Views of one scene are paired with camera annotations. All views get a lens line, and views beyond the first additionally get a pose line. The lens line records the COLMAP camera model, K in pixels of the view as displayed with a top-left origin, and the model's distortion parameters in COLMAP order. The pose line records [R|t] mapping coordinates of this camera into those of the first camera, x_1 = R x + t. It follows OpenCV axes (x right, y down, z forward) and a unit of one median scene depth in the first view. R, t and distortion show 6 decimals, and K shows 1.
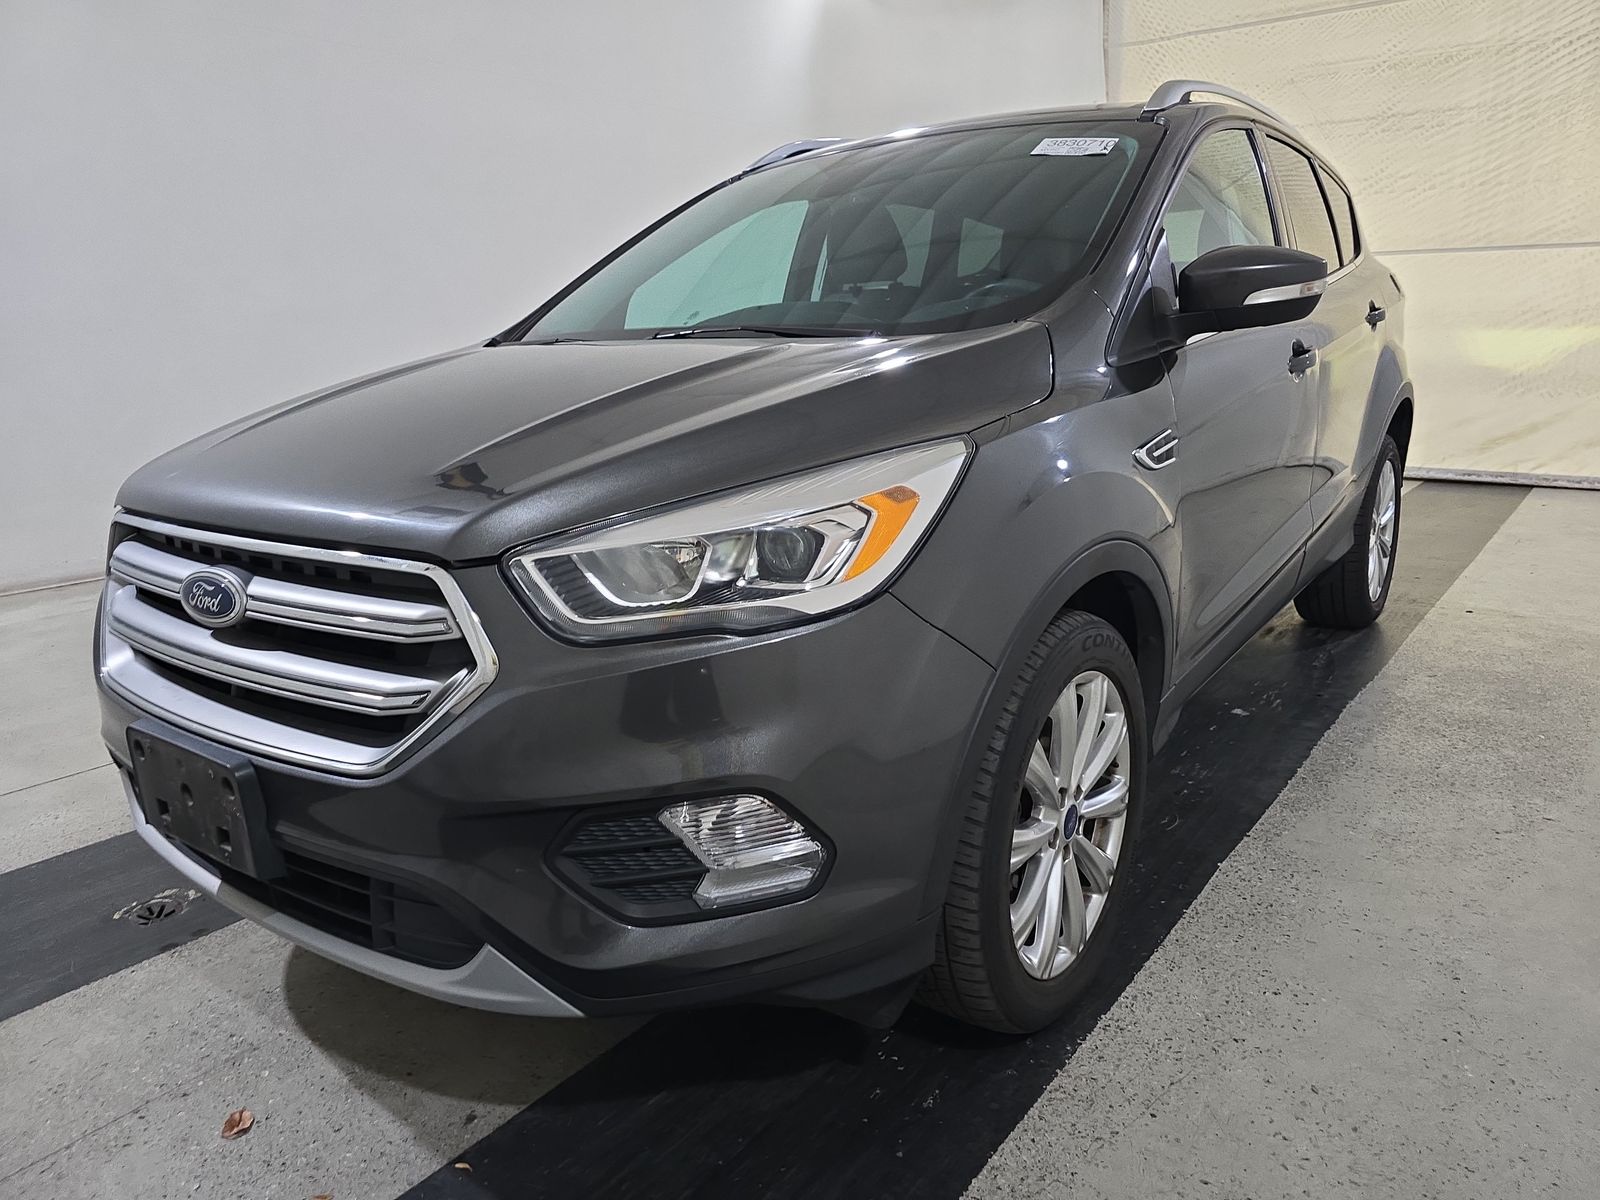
lens RADIAL K [[1084.0, 0, 803.2], [0, 1084.0, 590.0], [0, 0, 1]] dist [0.034621, -0.030275]
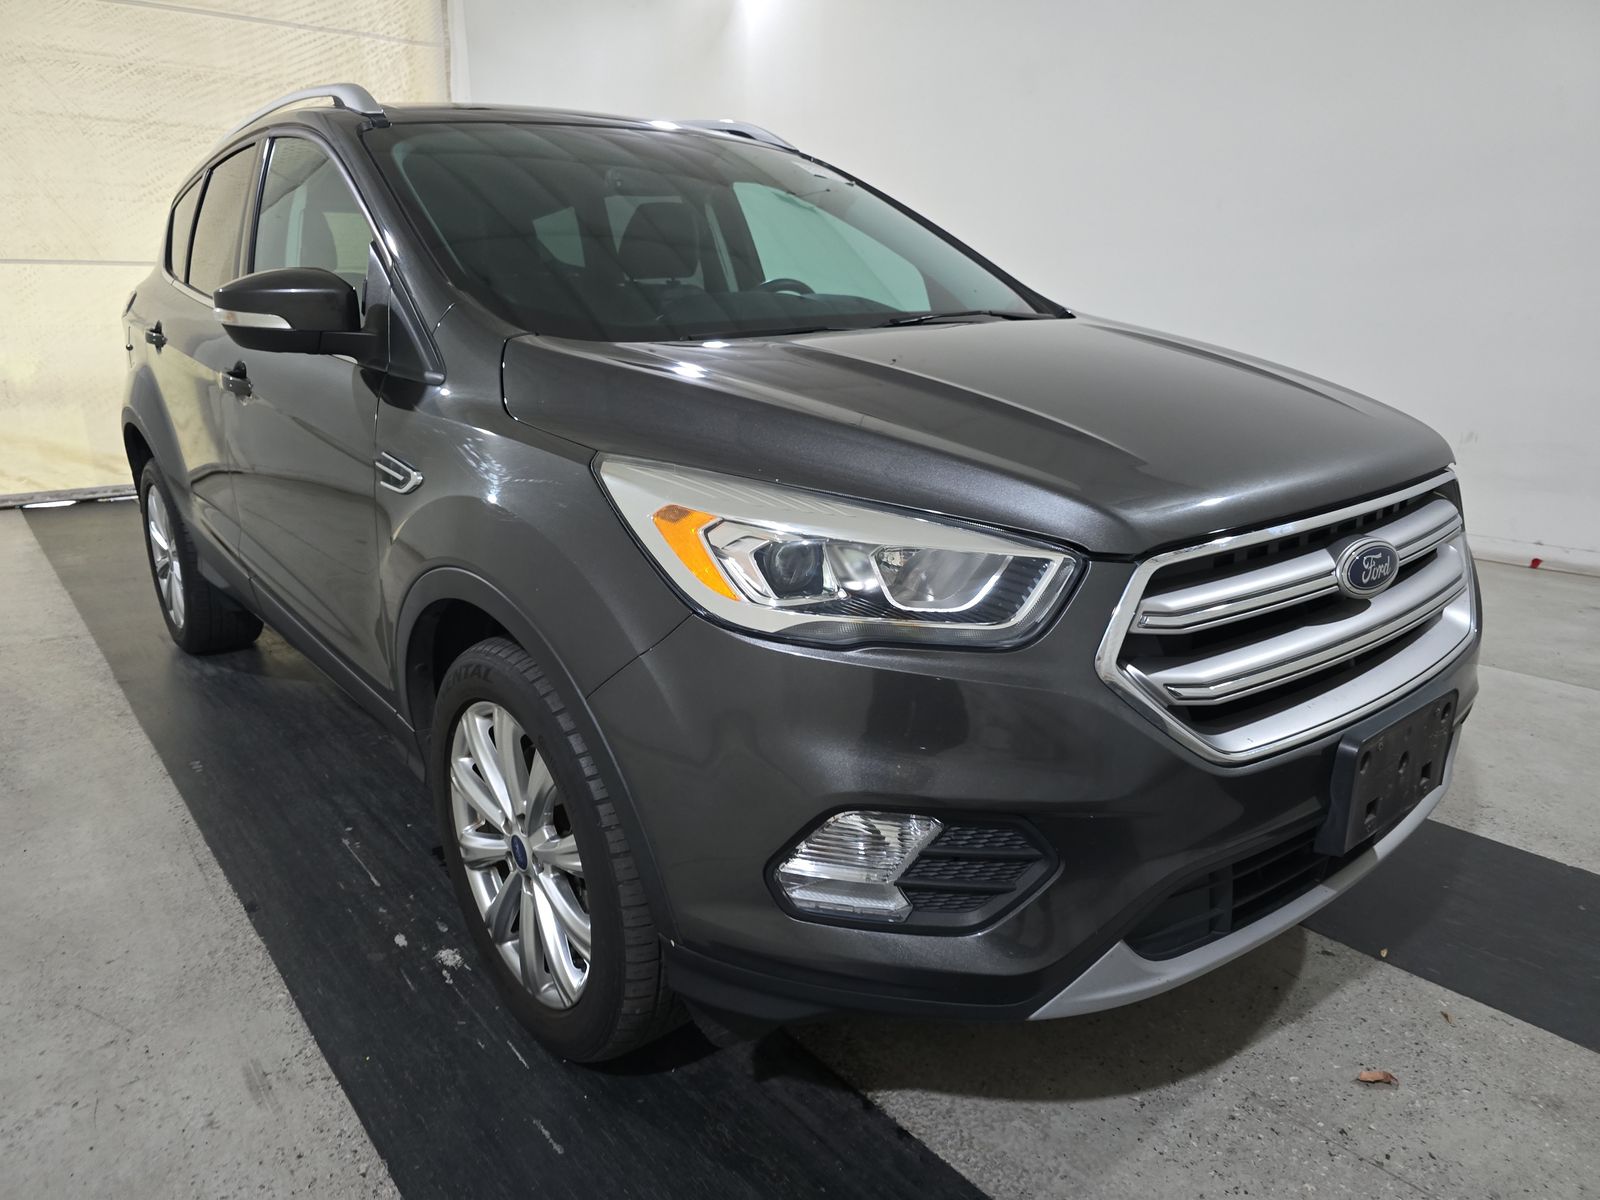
lens RADIAL K [[1084.0, 0, 797.9], [0, 1084.0, 597.7], [0, 0, 1]] dist [0.034621, -0.030275]
pose [[0.238501, -0.229991, 0.943516, -0.372027], [0.241539, 0.955071, 0.171752, -0.061426], [-0.940625, 0.186933, 0.283337, 0.280406]]
